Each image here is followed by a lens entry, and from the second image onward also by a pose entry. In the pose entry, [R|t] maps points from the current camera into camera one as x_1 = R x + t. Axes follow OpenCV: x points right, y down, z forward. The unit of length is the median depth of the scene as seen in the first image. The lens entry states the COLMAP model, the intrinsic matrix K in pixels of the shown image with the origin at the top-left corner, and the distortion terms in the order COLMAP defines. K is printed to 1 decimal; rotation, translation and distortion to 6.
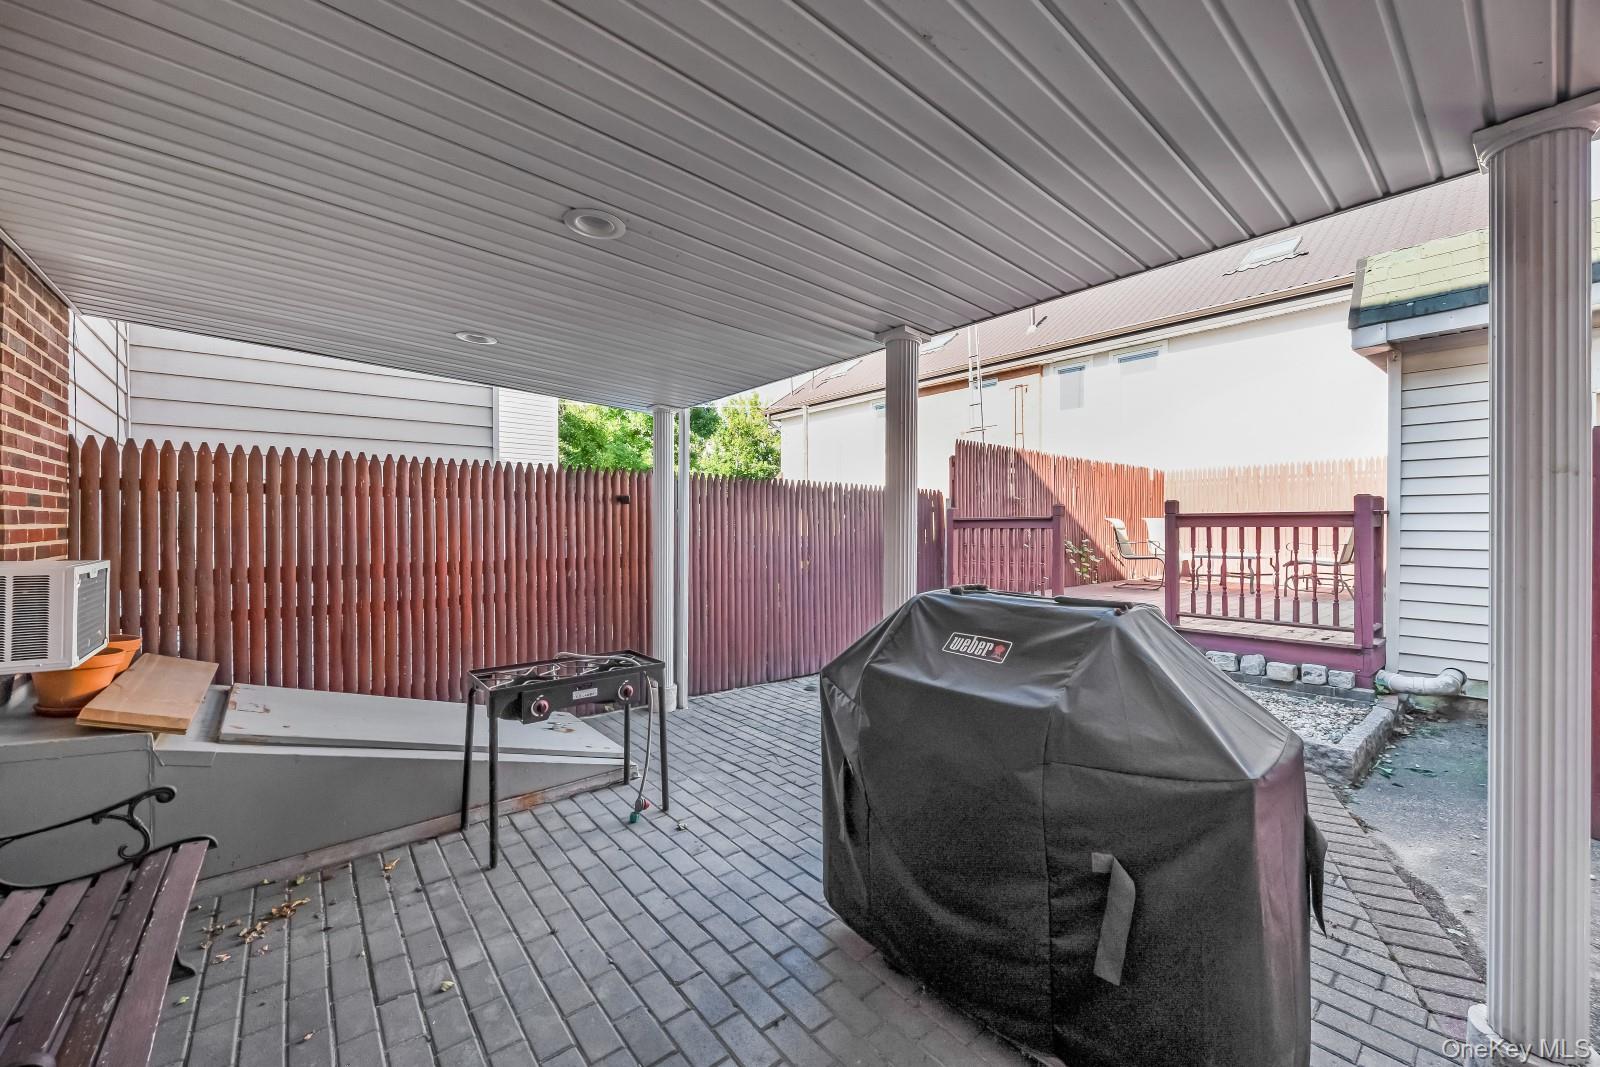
lens RADIAL K [[619.9, 0, 798.6], [0, 619.9, 531.3], [0, 0, 1]] dist [-0.003721, -0.000704]
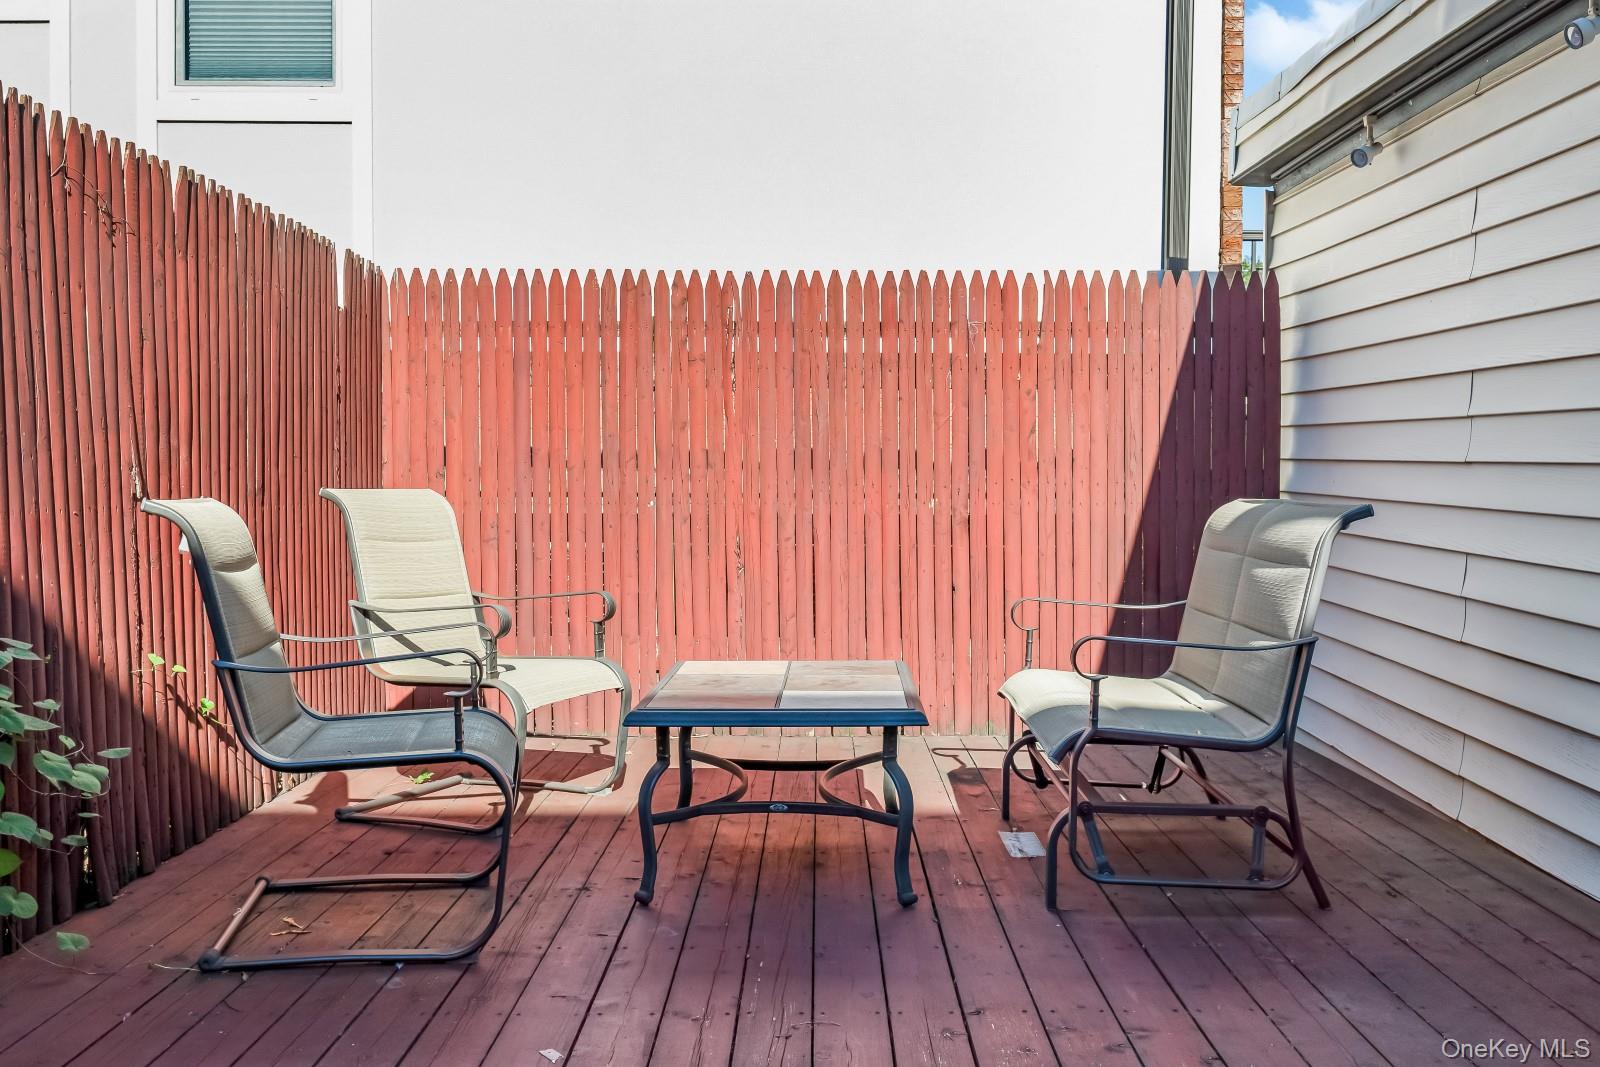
lens RADIAL K [[1564.4, 0, 801.3], [0, 1564.4, 536.2], [0, 0, 1]] dist [0.004262, 0.000000]
pose [[0.644026, -0.022449, 0.764674, 0.286745], [0.006930, 0.999700, 0.023512, -0.017469], [-0.764972, -0.009843, 0.643988, 0.588227]]
